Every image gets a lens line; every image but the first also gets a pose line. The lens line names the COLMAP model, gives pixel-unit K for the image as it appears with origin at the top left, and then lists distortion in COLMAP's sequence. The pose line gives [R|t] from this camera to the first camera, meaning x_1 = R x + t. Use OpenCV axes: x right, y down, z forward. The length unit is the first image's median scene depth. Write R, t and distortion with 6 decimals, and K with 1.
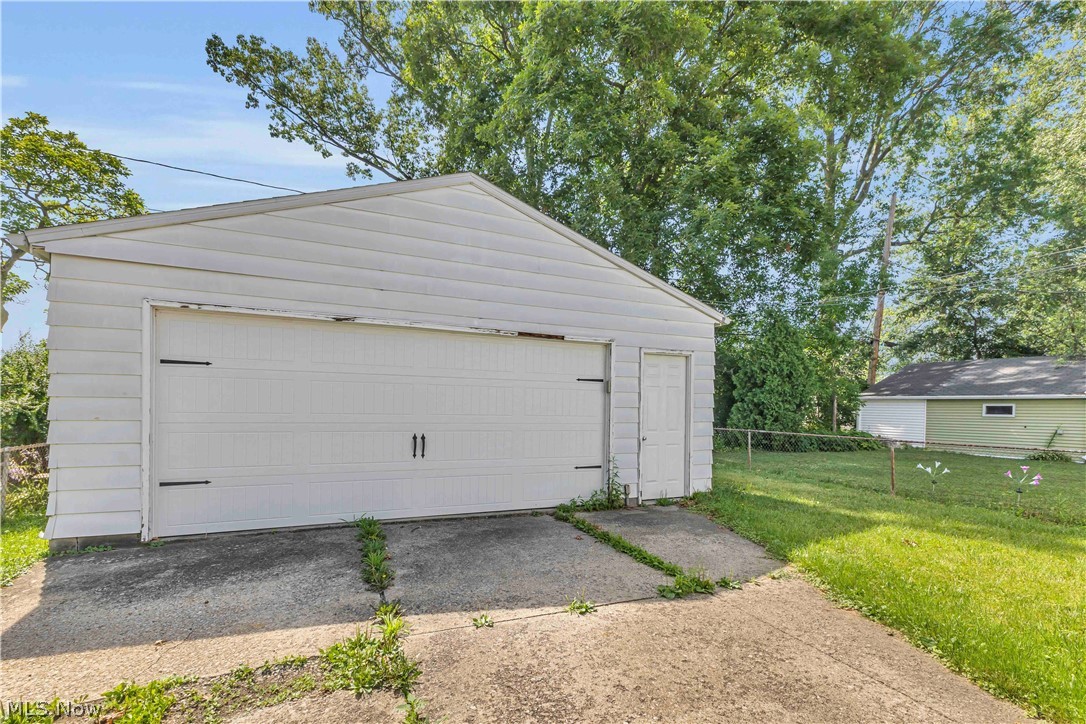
lens RADIAL K [[512.5, 0, 547.4], [0, 512.5, 412.5], [0, 0, 1]] dist [0.004426, 0.000510]
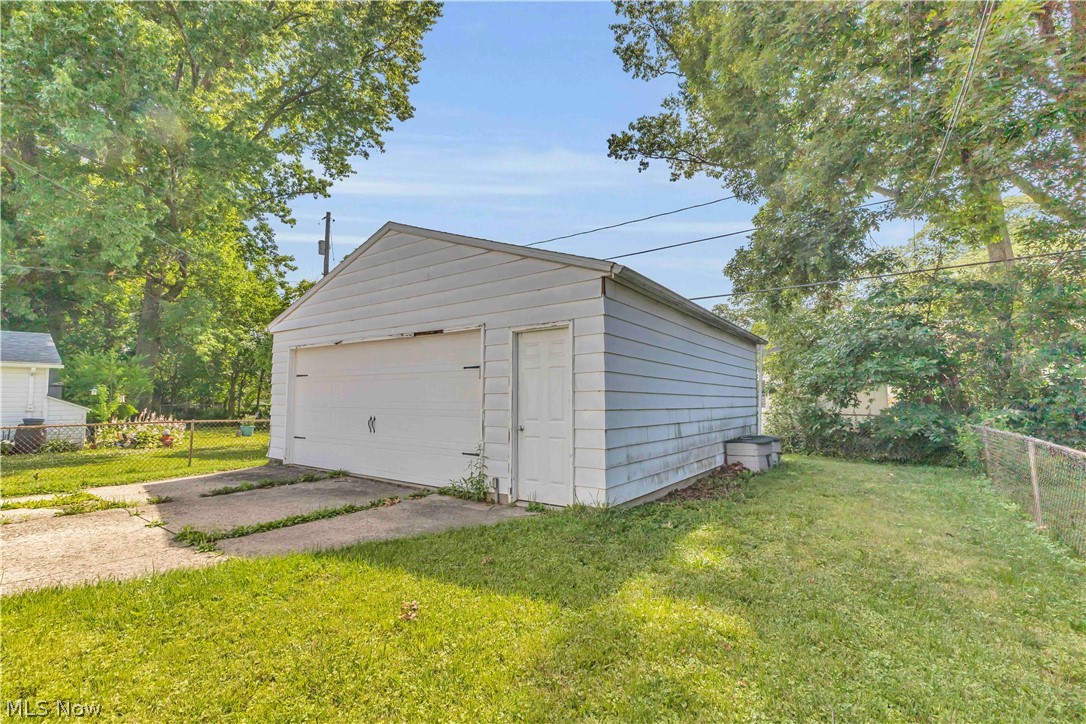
lens RADIAL K [[471.0, 0, 543.1], [0, 471.0, 360.2], [0, 0, 1]] dist [0.005462, -0.001261]
pose [[0.493908, -0.082691, -0.865573, 0.948229], [0.002943, 0.995621, -0.093436, 0.010265], [0.869509, 0.043602, 0.491989, 0.653014]]
